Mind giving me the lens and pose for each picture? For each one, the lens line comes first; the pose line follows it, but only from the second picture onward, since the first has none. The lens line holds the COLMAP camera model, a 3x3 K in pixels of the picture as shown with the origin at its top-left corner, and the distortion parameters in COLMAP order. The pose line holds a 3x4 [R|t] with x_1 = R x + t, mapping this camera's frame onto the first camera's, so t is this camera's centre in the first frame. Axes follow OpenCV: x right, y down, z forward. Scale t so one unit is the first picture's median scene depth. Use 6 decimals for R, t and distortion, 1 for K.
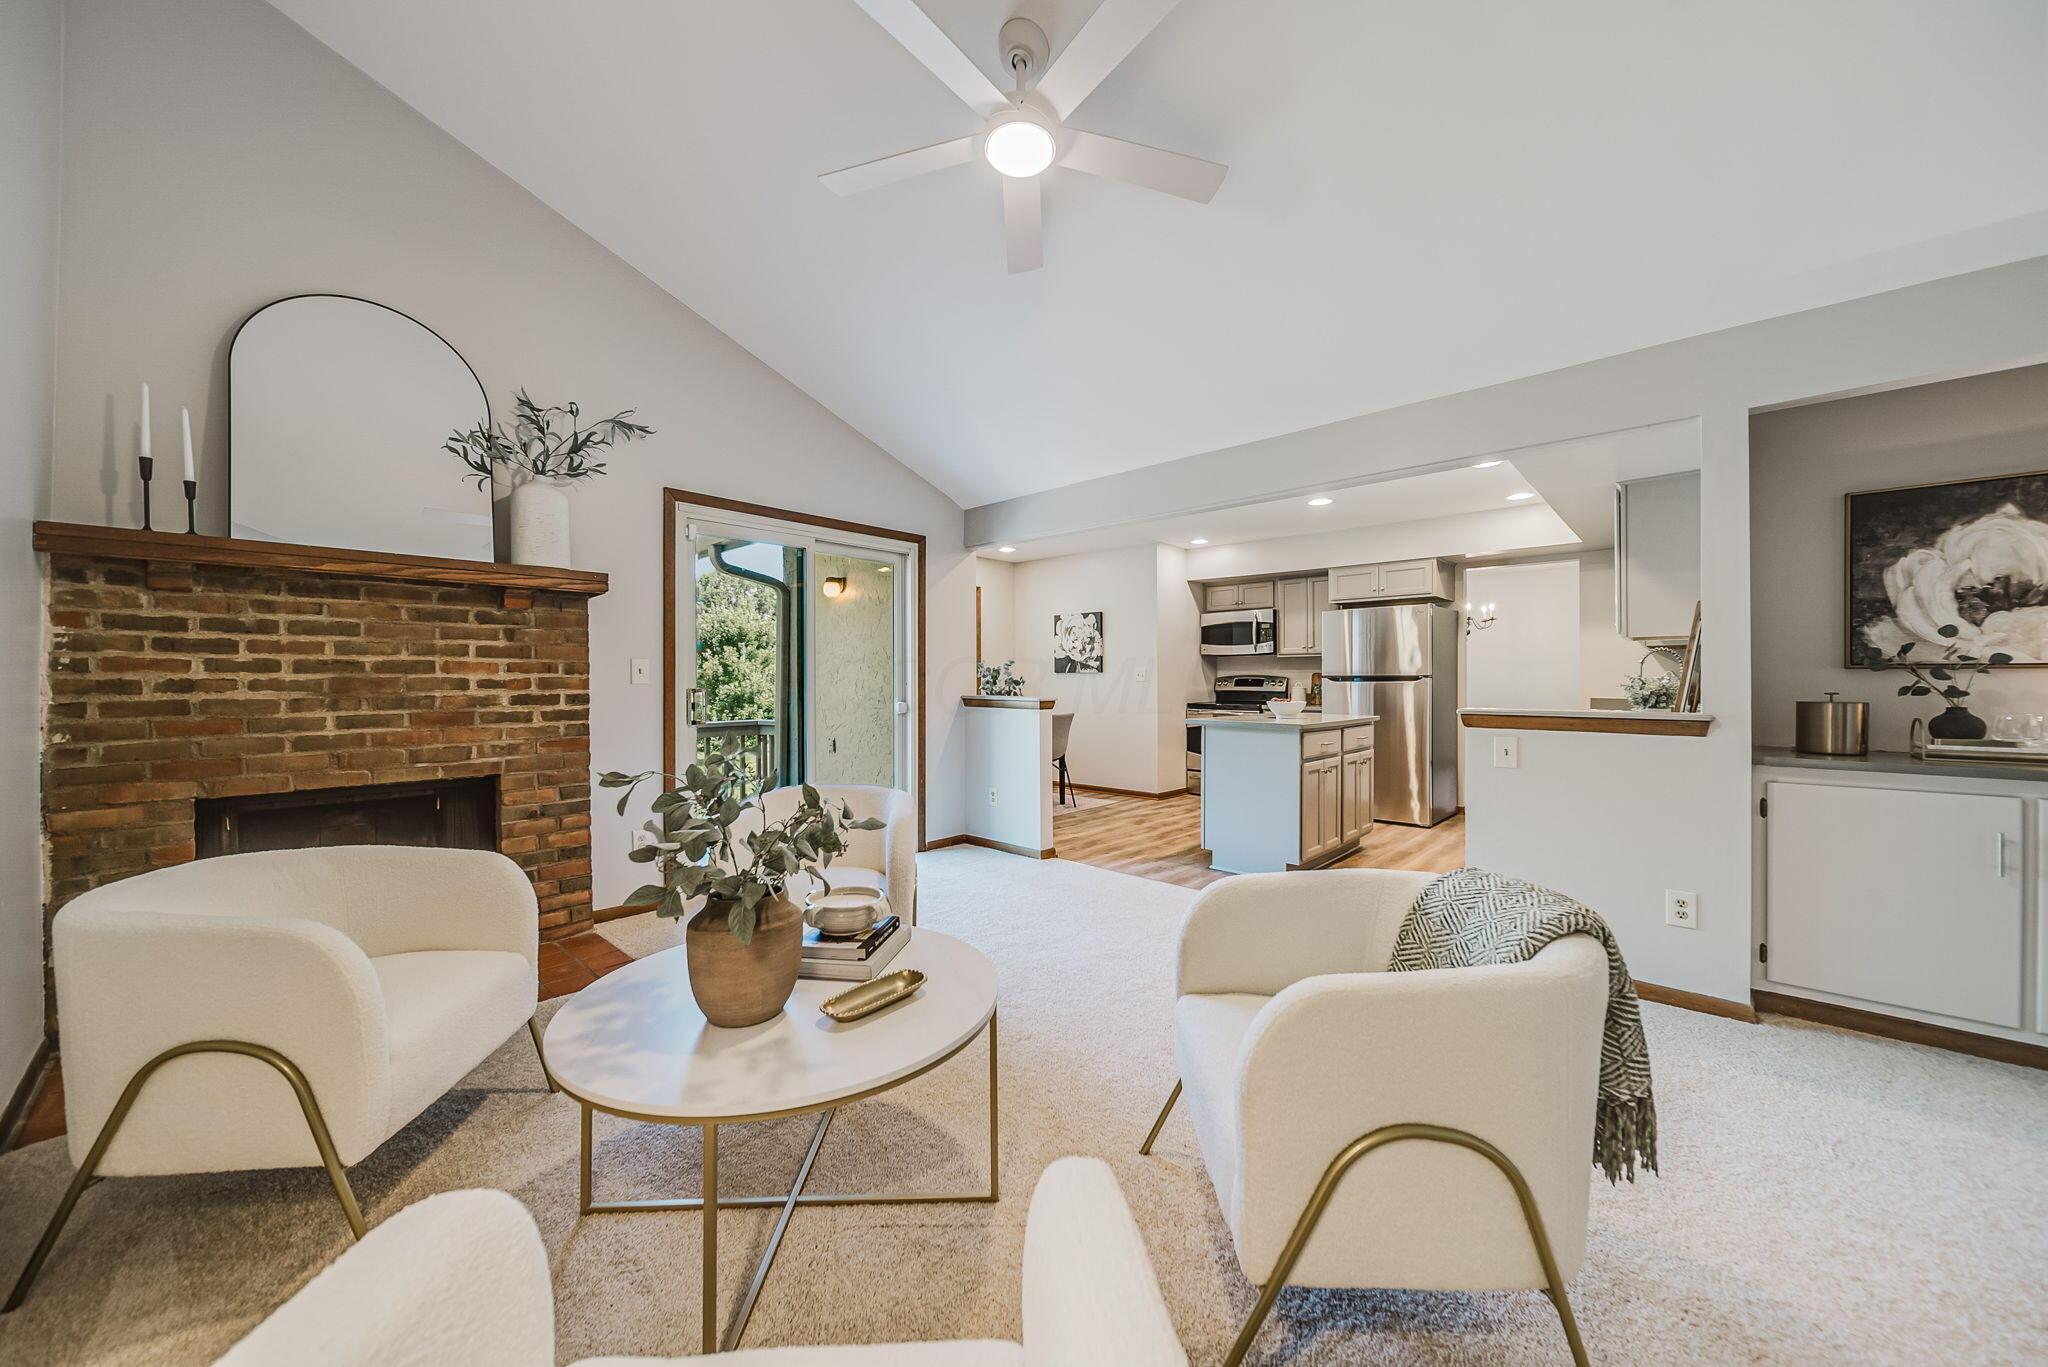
lens RADIAL K [[727.0, 0, 1024.0], [0, 727.0, 683.5], [0, 0, 1]] dist [-0.003674, -0.000567]
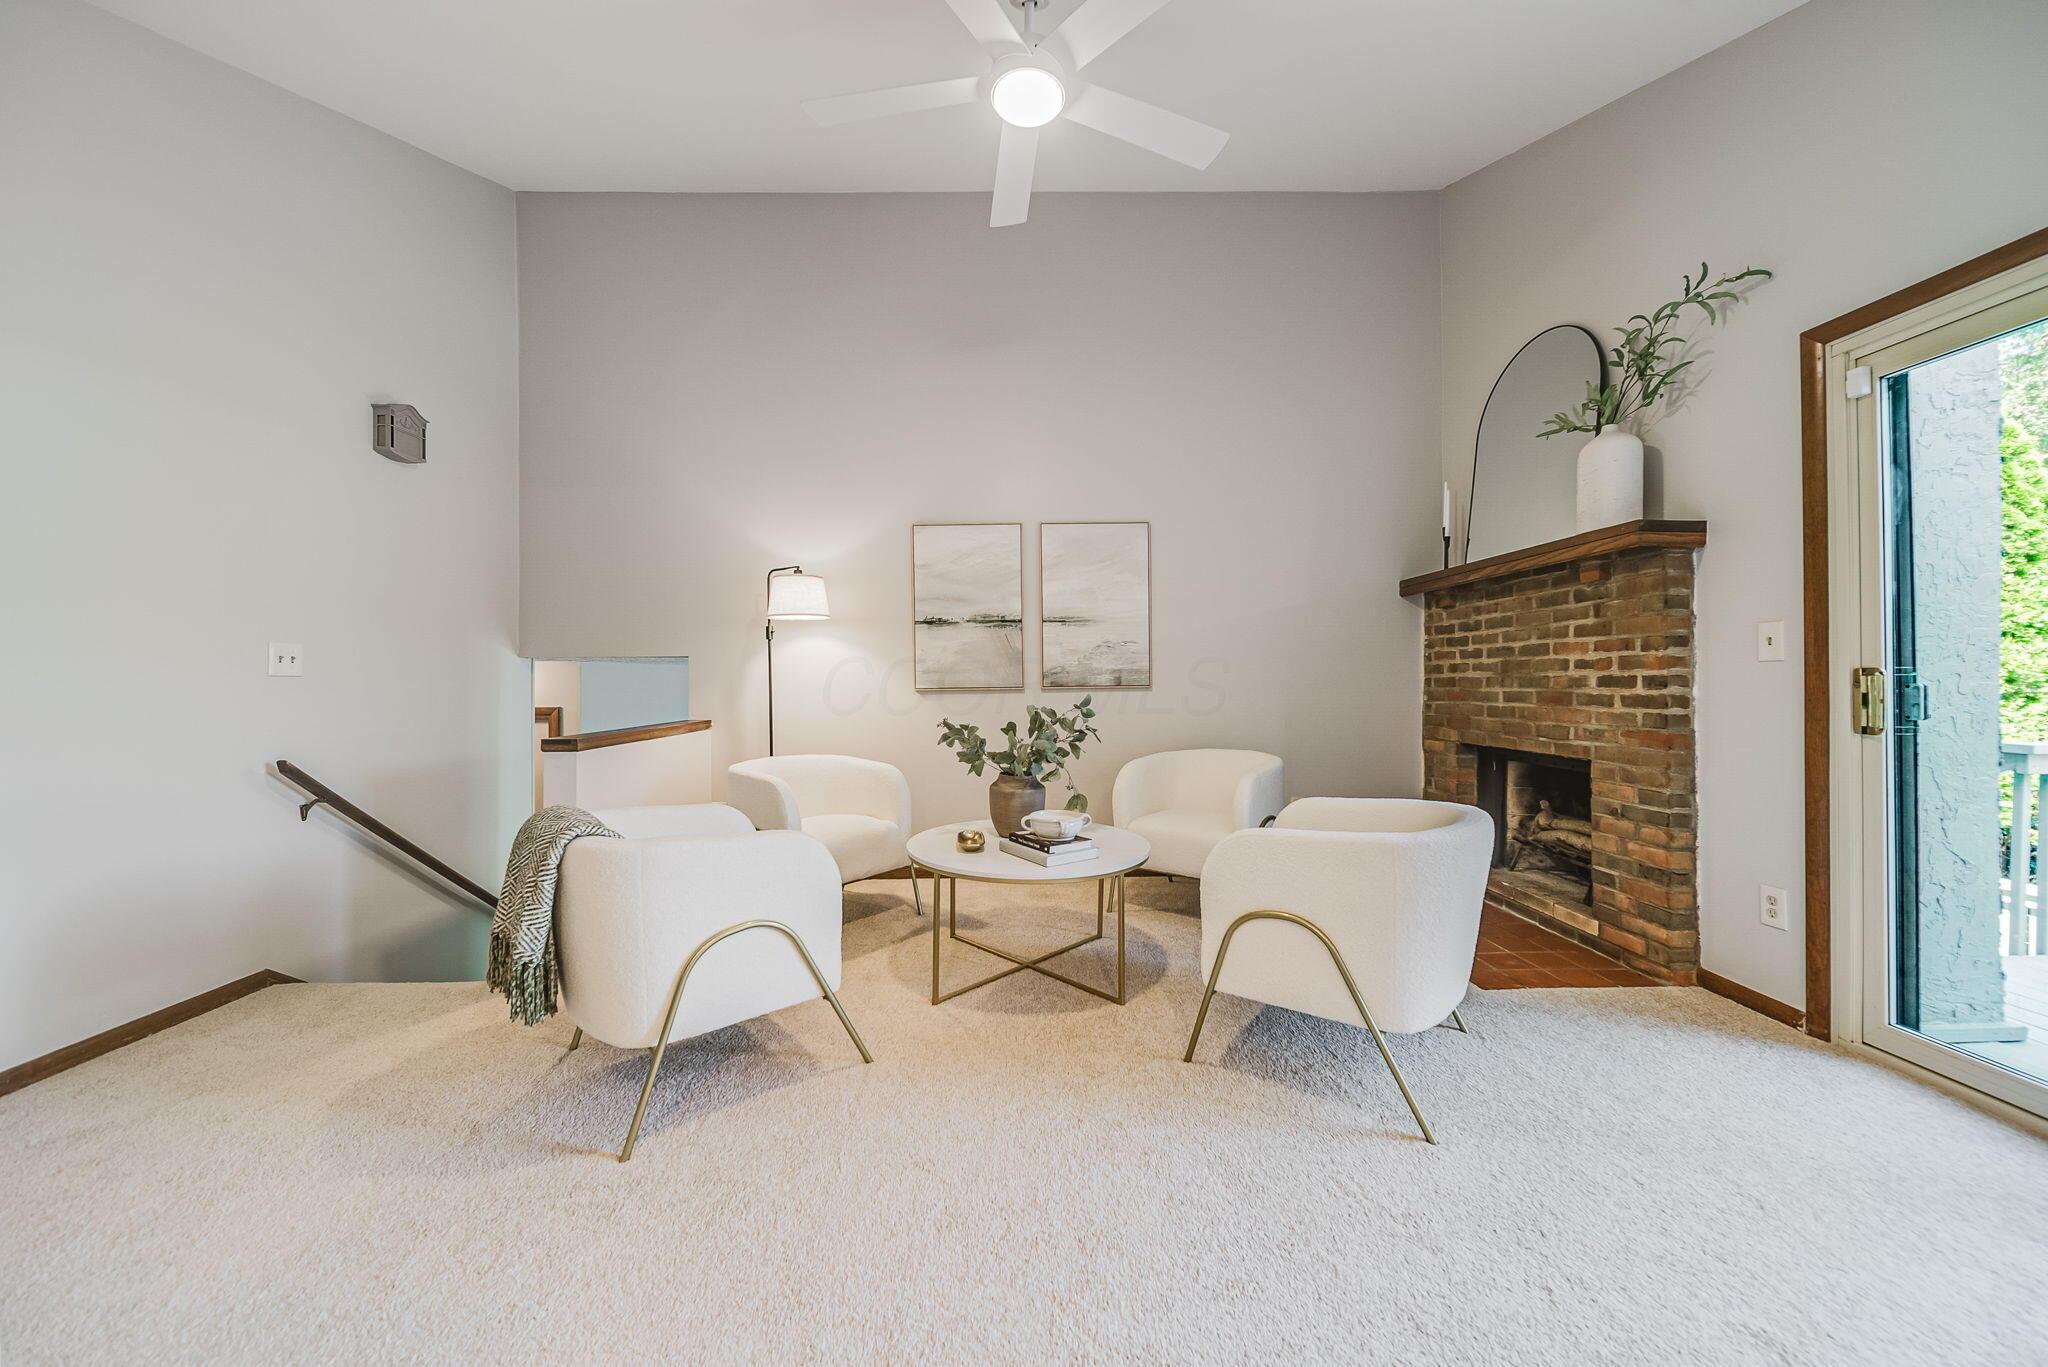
lens RADIAL K [[727.0, 0, 1024.0], [0, 727.0, 683.5], [0, 0, 1]] dist [-0.003674, -0.000567]
pose [[-0.714985, 0.009701, -0.699073, 0.451502], [0.003977, 0.999944, 0.009809, 0.013338], [0.699129, 0.004233, -0.714983, 1.134801]]
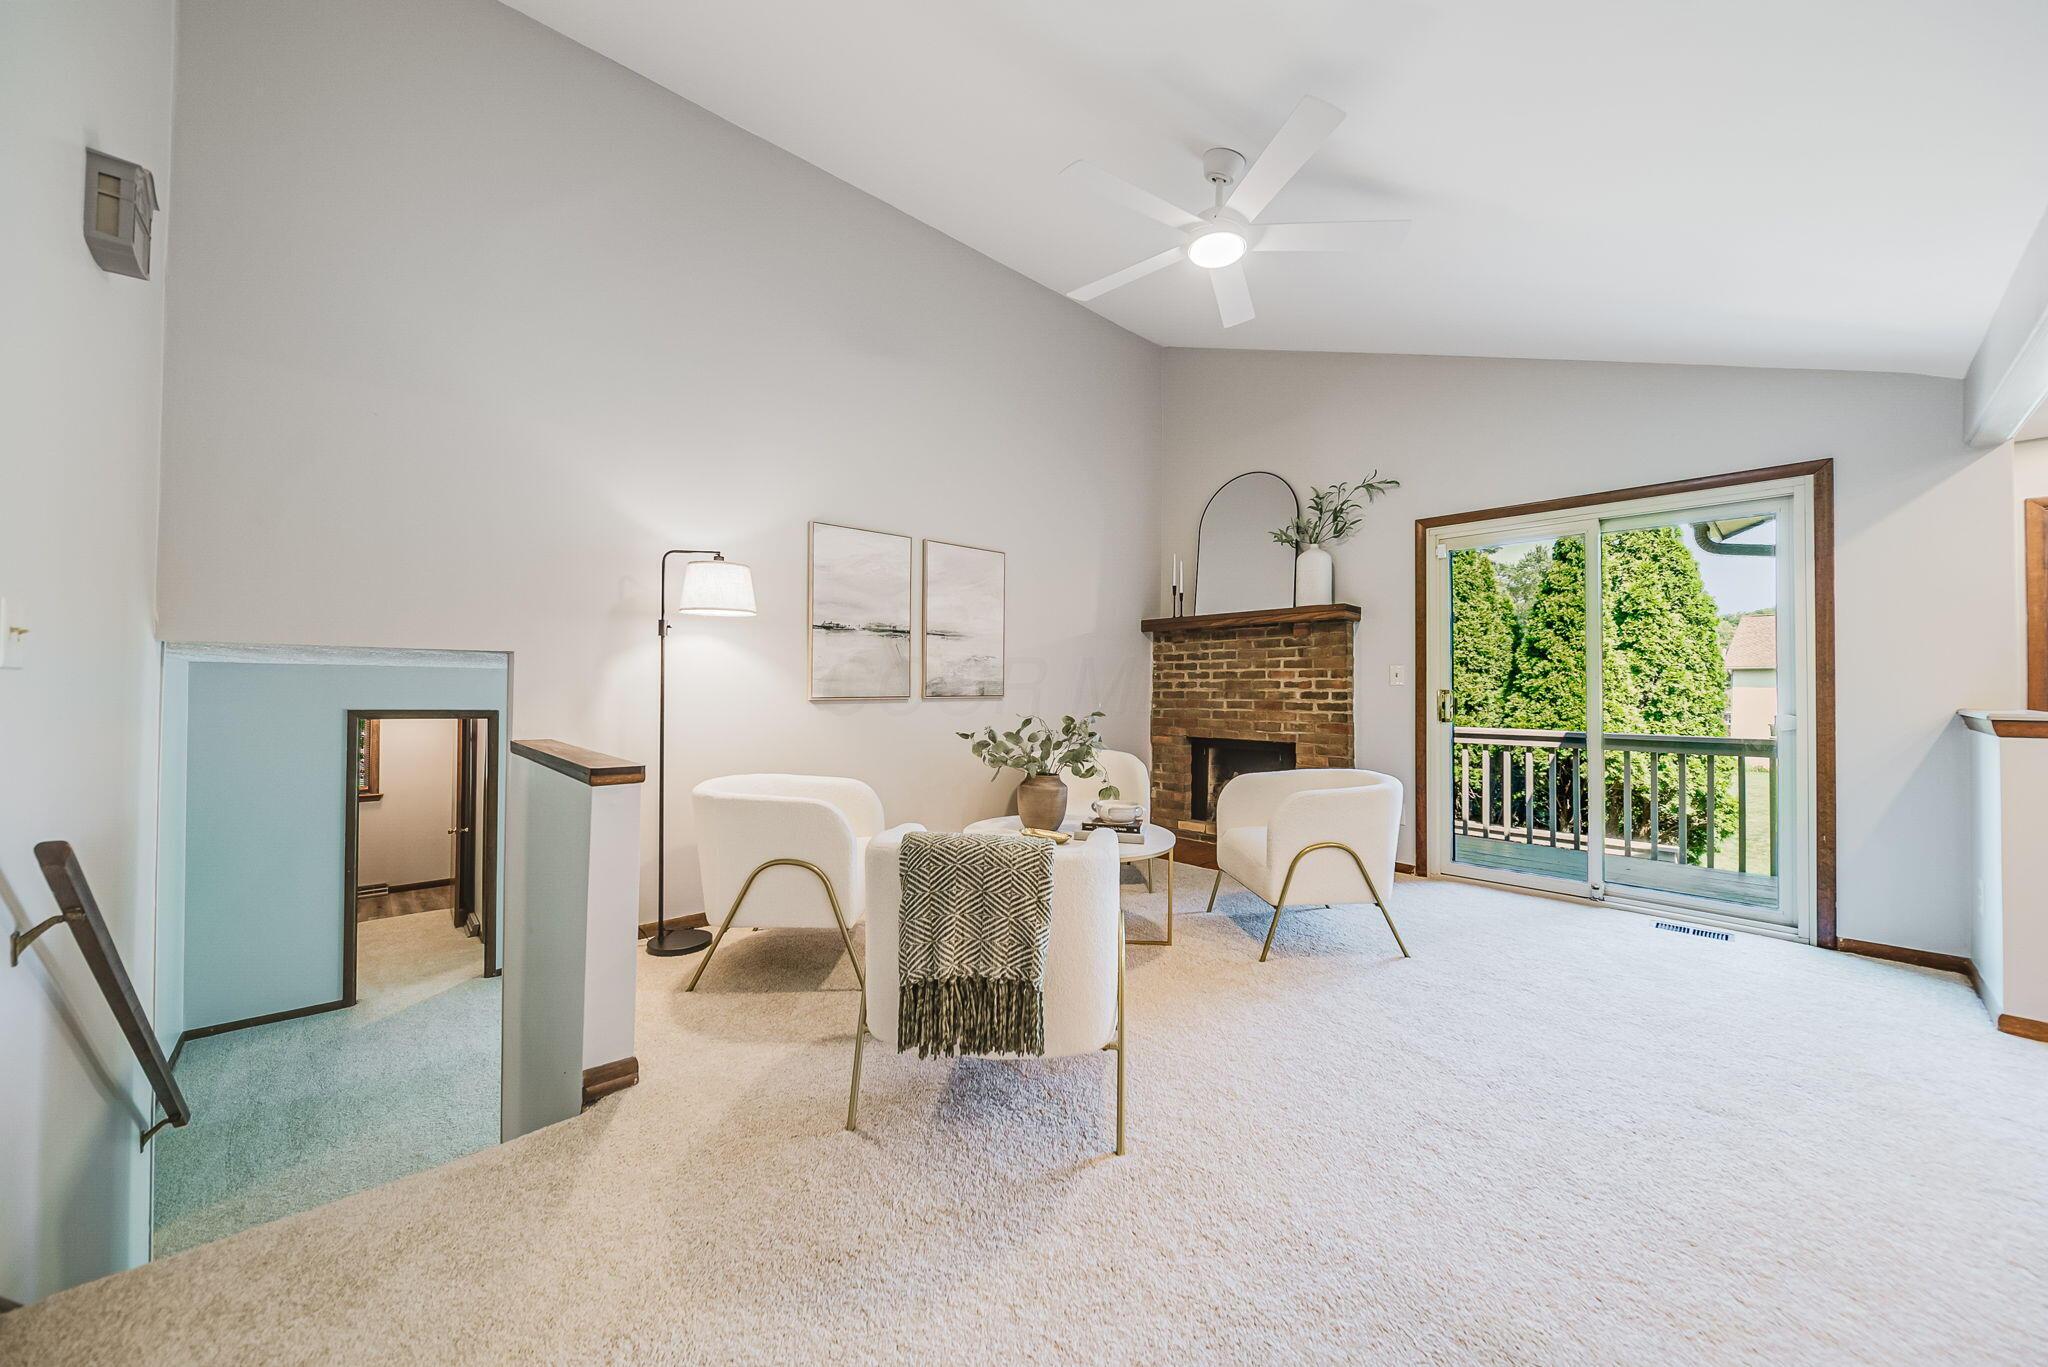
lens RADIAL K [[727.0, 0, 1024.0], [0, 727.0, 683.5], [0, 0, 1]] dist [-0.003674, -0.000567]
pose [[-0.066276, -0.006549, -0.997780, 0.851045], [-0.011569, 0.999916, -0.005795, 0.013585], [0.997734, 0.011159, -0.066346, 0.511460]]
